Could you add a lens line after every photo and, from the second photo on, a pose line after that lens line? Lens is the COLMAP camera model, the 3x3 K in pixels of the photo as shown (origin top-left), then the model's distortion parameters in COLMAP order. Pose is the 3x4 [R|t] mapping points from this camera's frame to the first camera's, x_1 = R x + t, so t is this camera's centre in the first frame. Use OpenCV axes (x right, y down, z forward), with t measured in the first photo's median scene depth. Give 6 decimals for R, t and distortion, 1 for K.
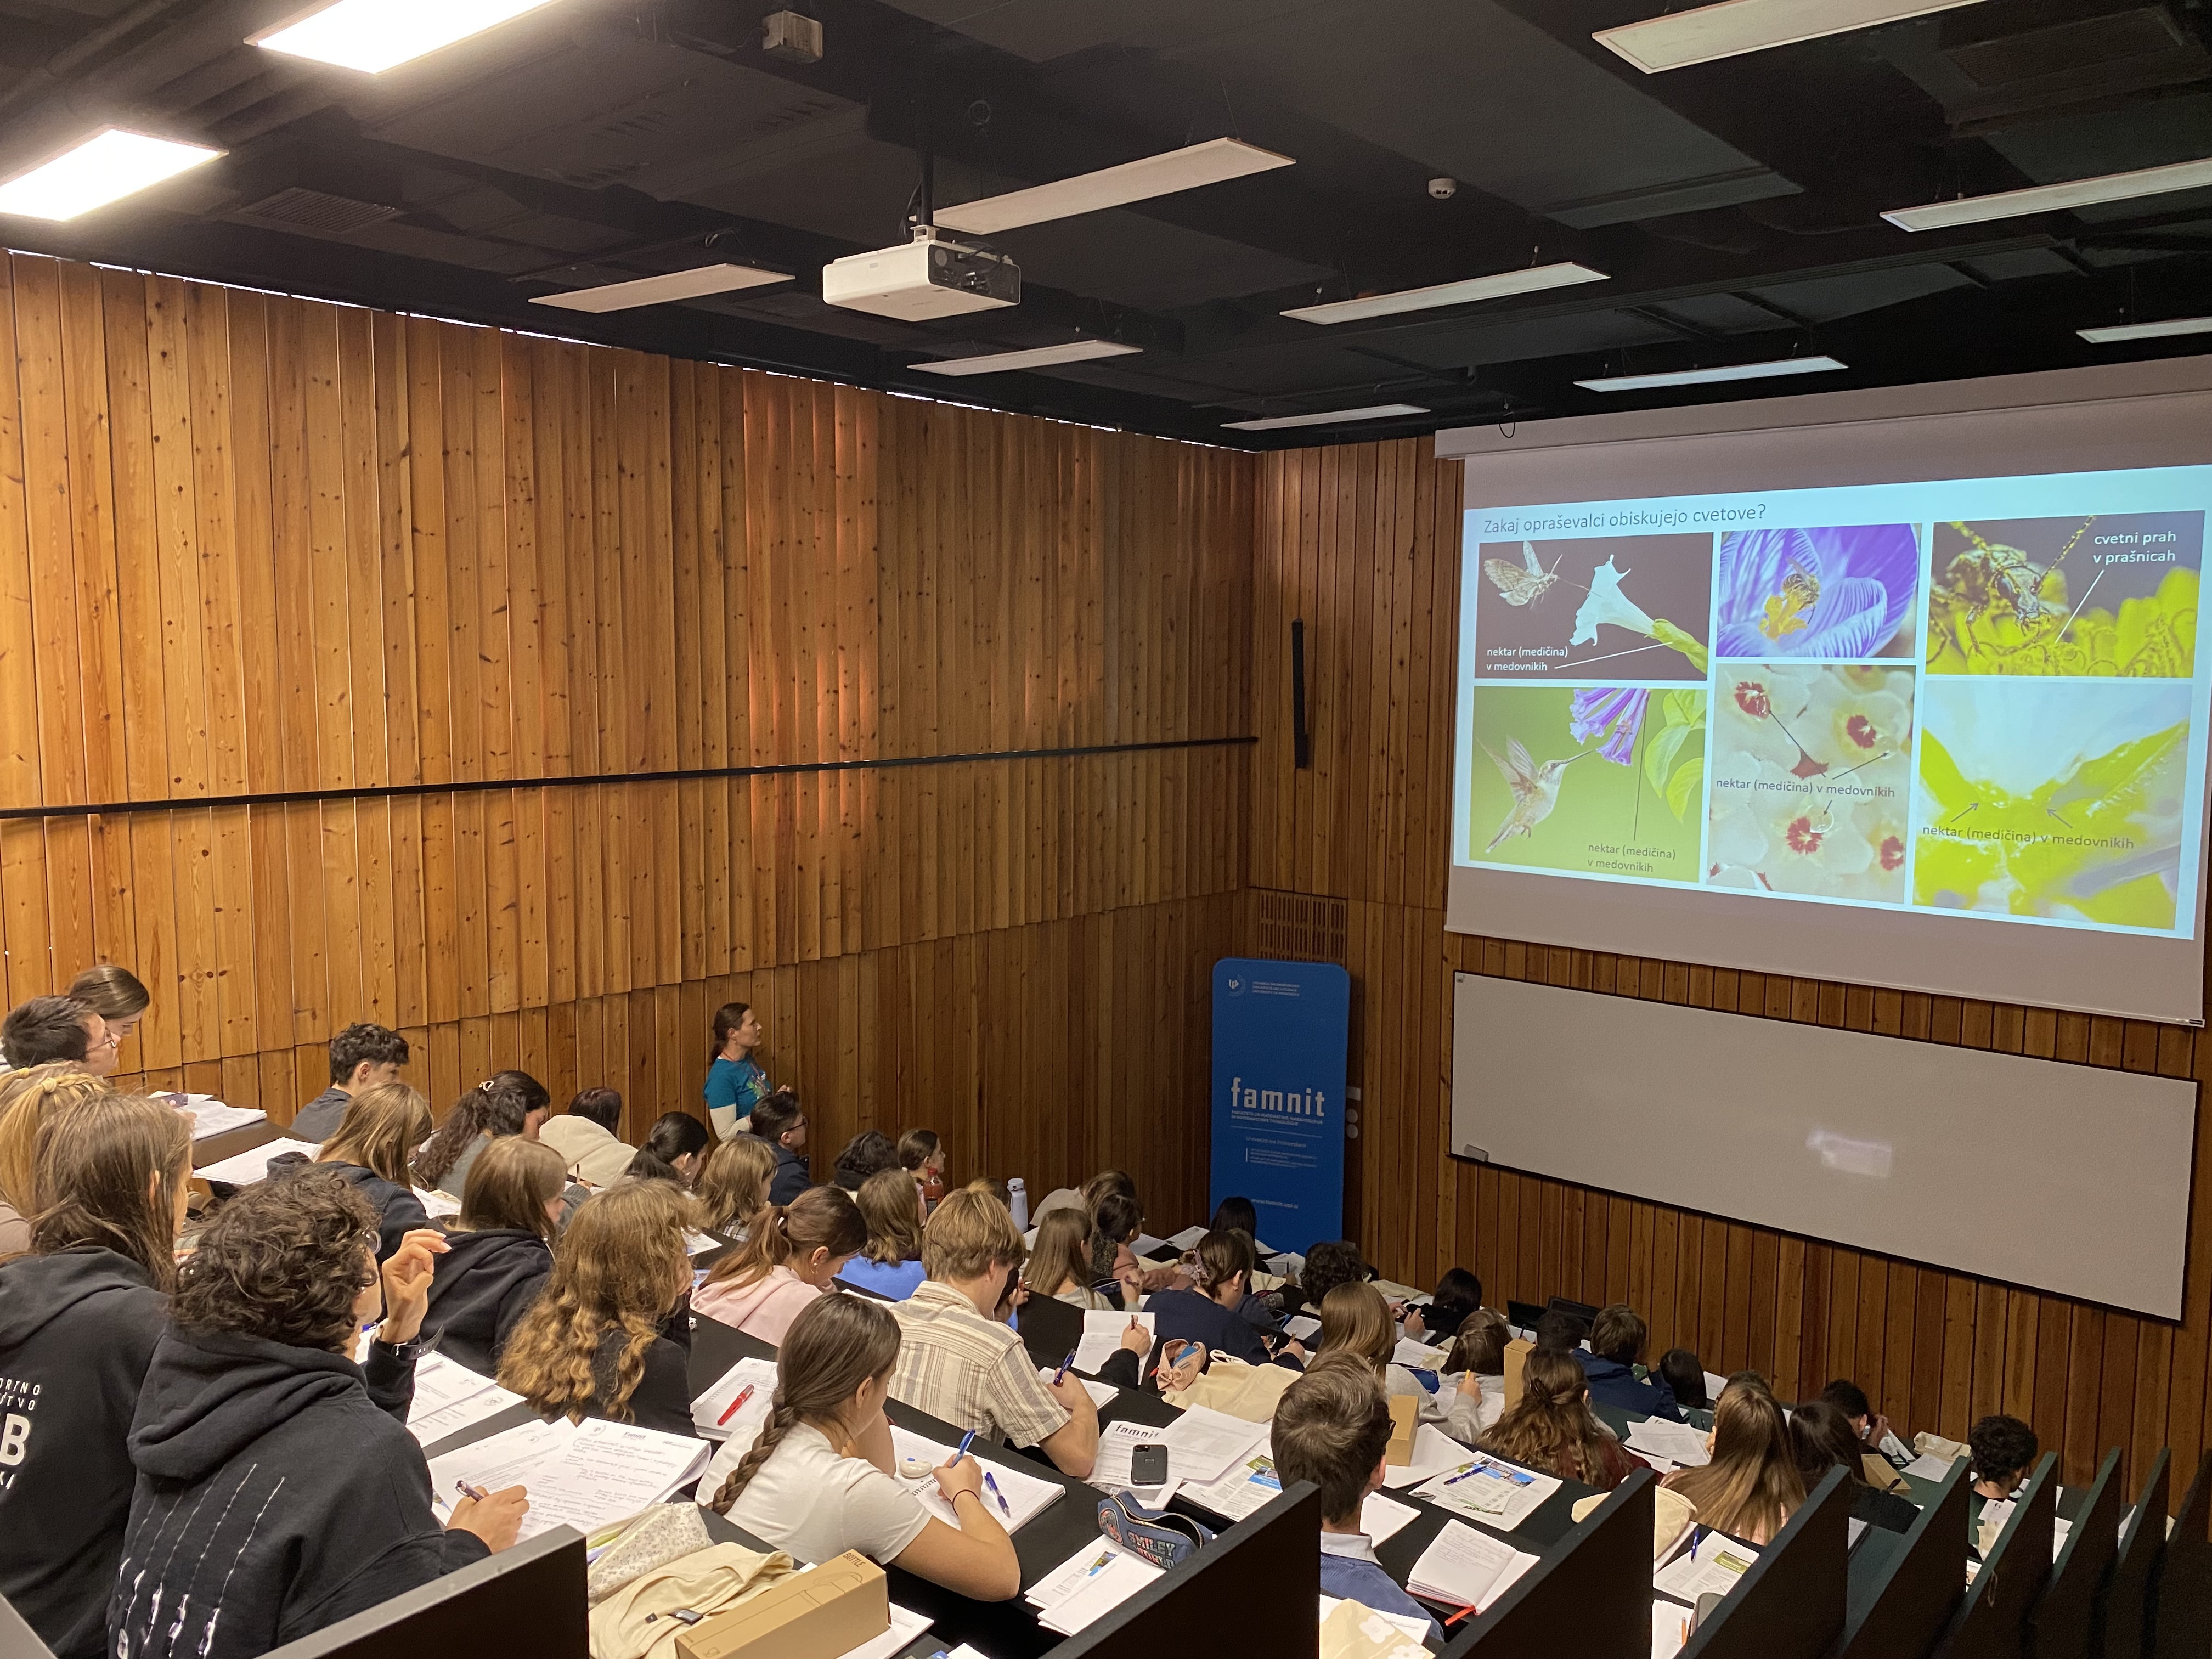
lens RADIAL K [[1651.7, 0, 1113.5], [0, 1651.7, 839.4], [0, 0, 1]] dist [0.012736, -0.000769]
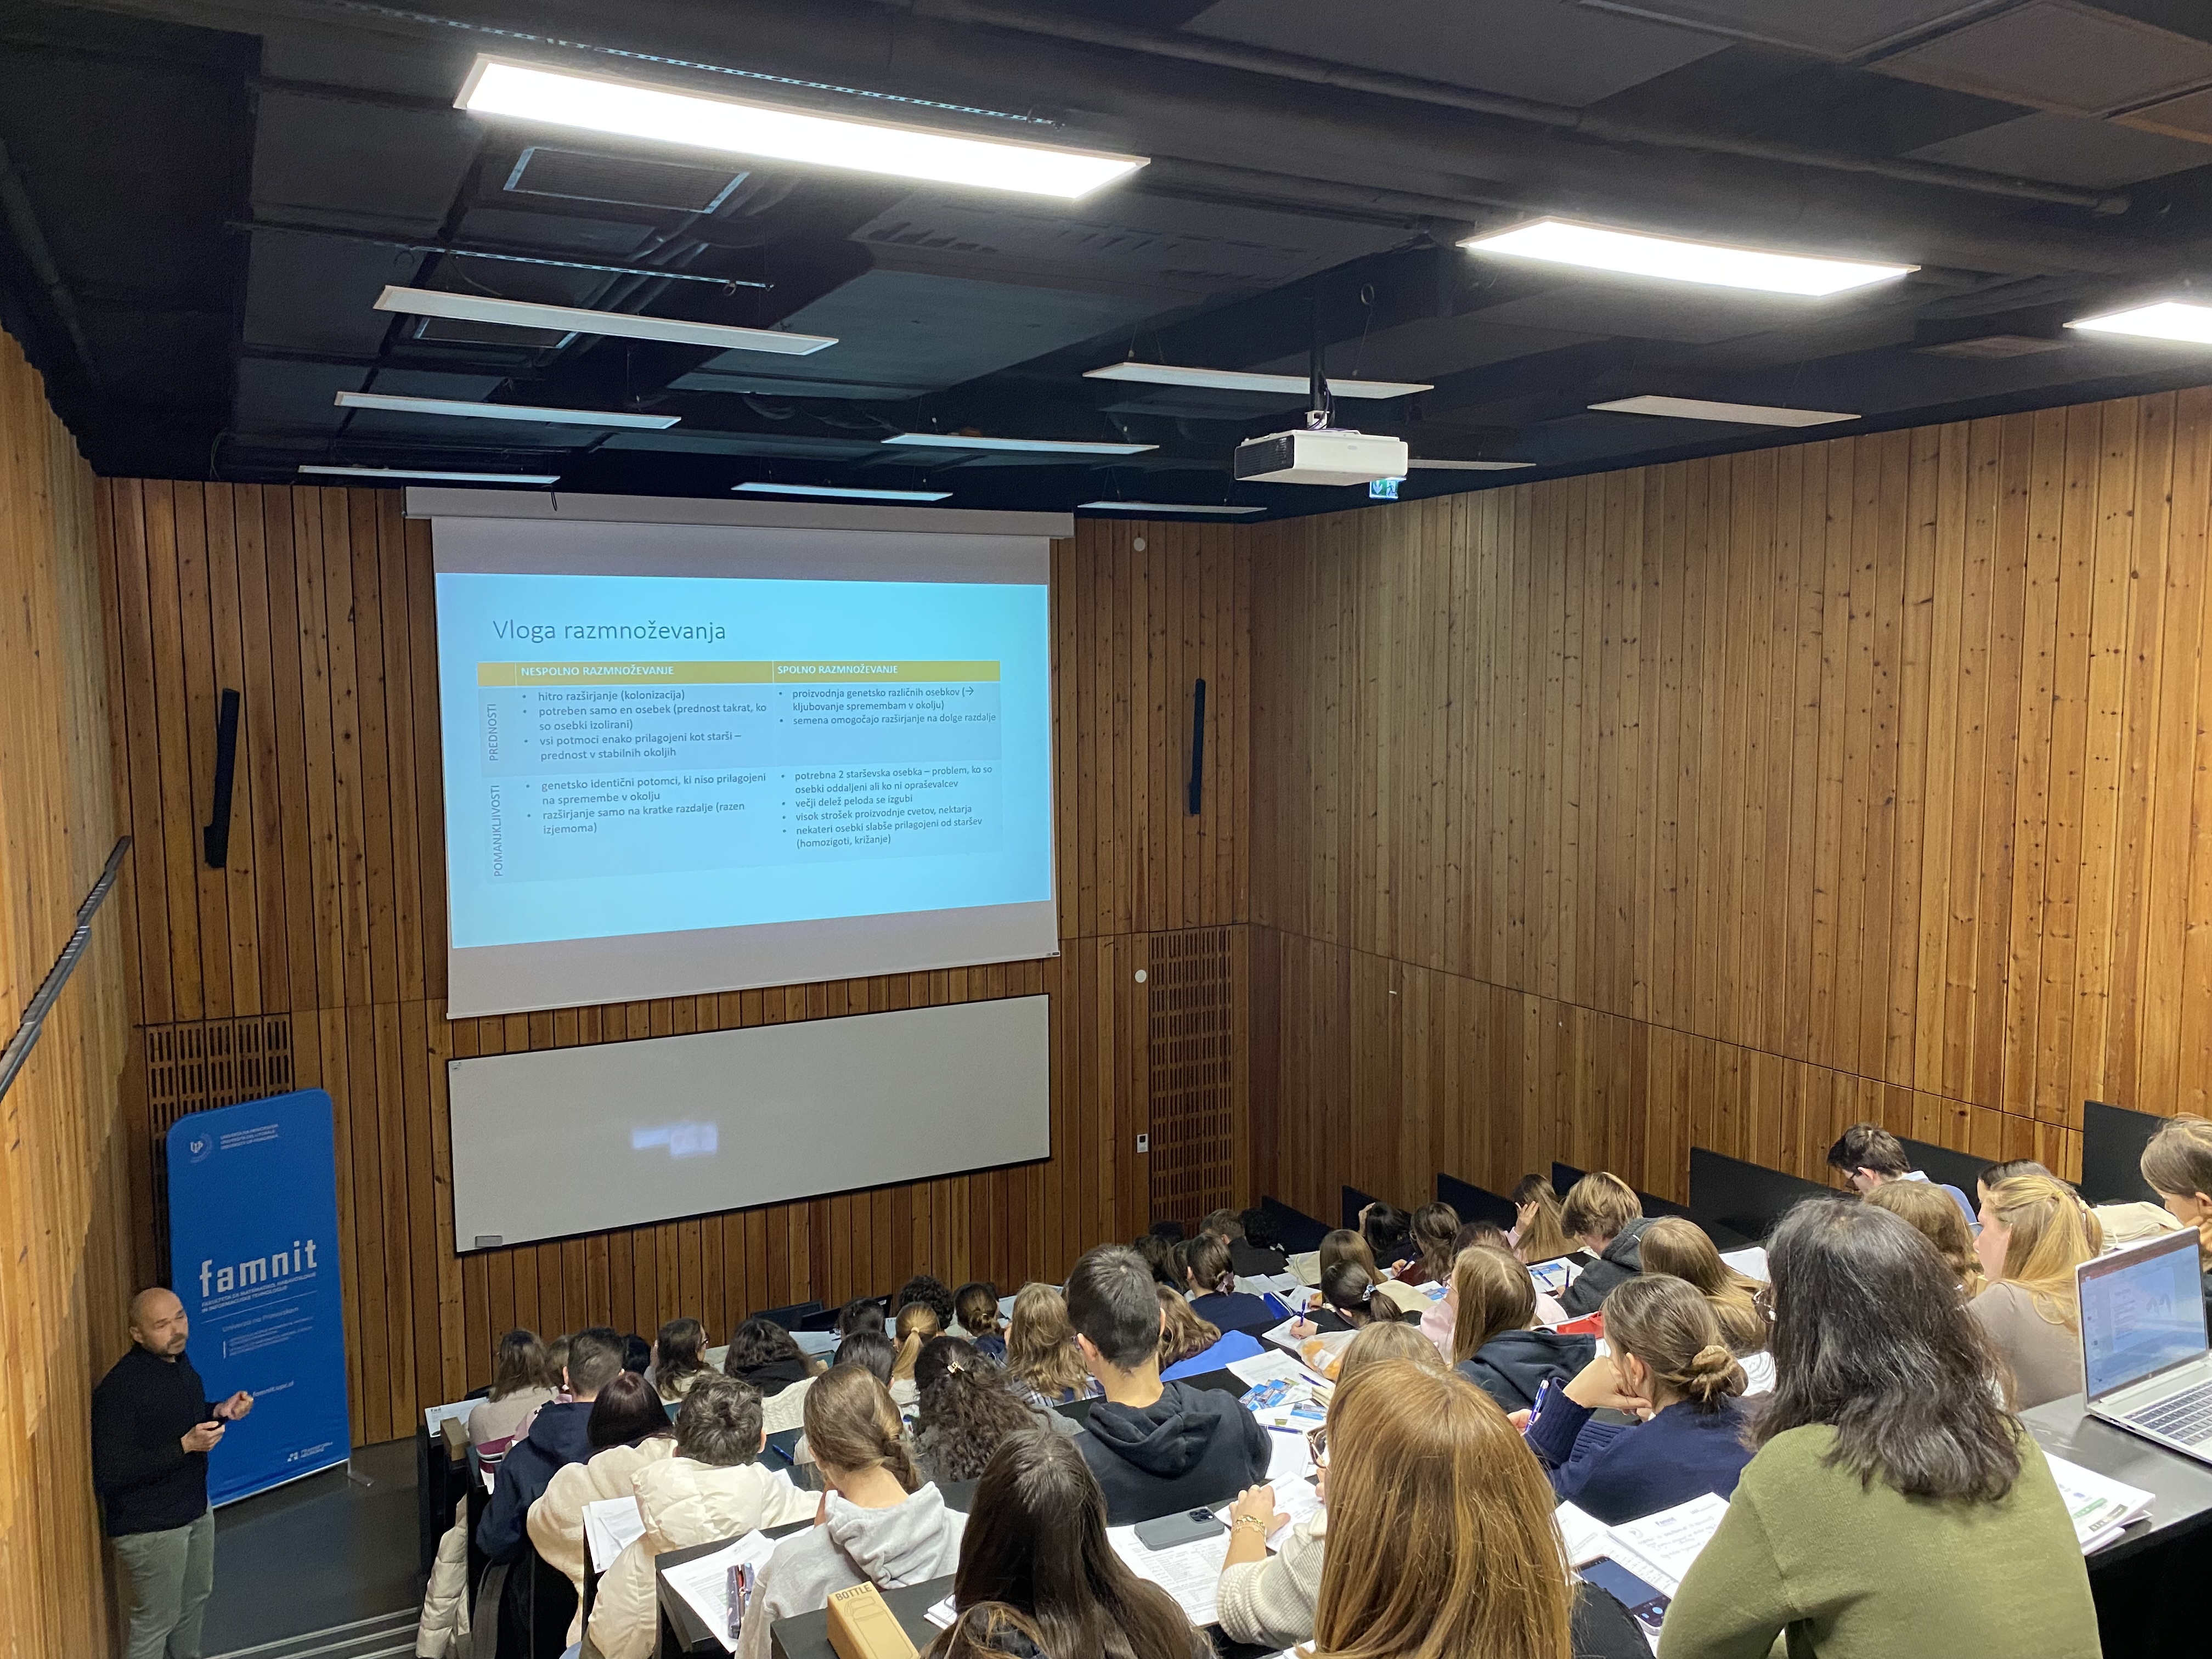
lens RADIAL K [[1651.7, 0, 1117.1], [0, 1651.7, 806.6], [0, 0, 1]] dist [0.012736, -0.000769]
pose [[0.357924, -0.101797, 0.928185, -0.510584], [0.101302, 0.992406, 0.069776, -0.089483], [-0.928239, 0.069052, 0.365518, 0.289091]]
